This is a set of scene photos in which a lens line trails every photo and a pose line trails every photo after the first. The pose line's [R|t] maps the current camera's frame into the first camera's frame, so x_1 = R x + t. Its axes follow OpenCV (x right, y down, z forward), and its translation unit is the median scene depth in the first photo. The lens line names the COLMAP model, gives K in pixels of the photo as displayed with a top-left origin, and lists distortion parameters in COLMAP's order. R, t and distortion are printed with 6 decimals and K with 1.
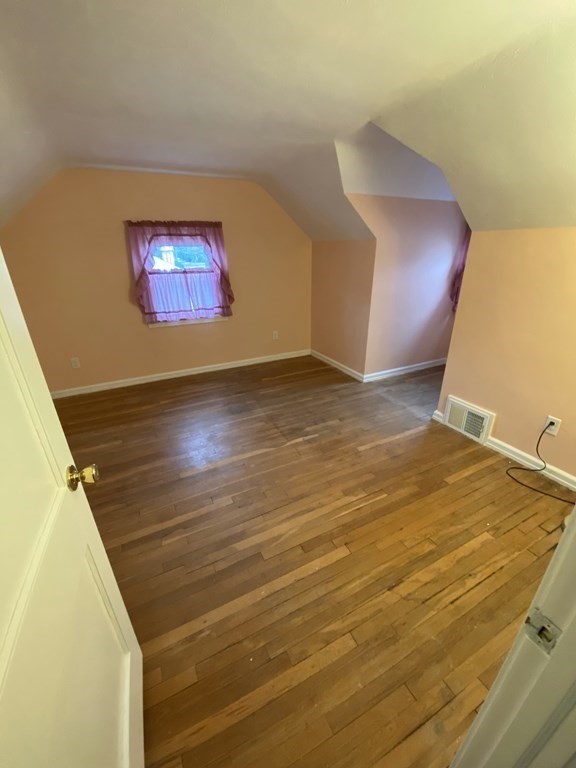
lens RADIAL K [[308.4, 0, 288.0], [0, 308.4, 384.0], [0, 0, 1]] dist [0.022069, -0.021404]
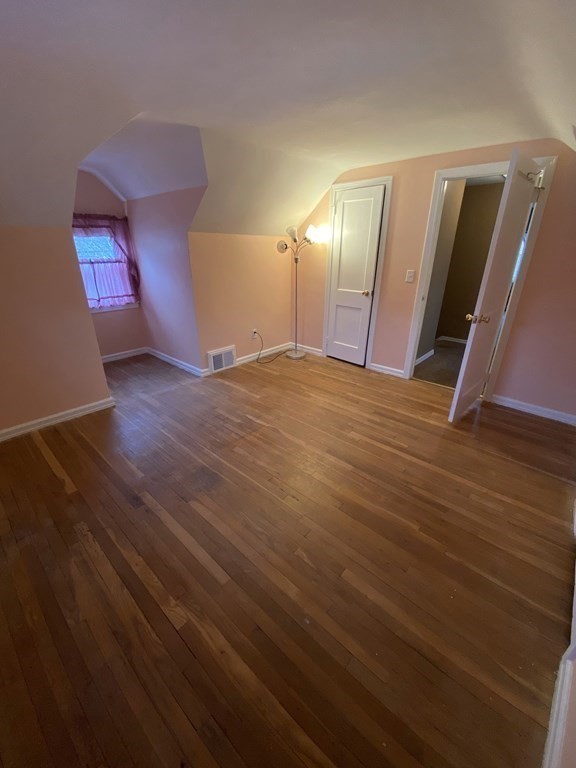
lens RADIAL K [[308.4, 0, 288.0], [0, 308.4, 384.0], [0, 0, 1]] dist [0.022069, -0.021404]
pose [[-0.369119, -0.356519, 0.858280, -0.947055], [0.364479, 0.793985, 0.486562, -0.440242], [-0.854930, 0.492425, -0.163131, 1.114378]]
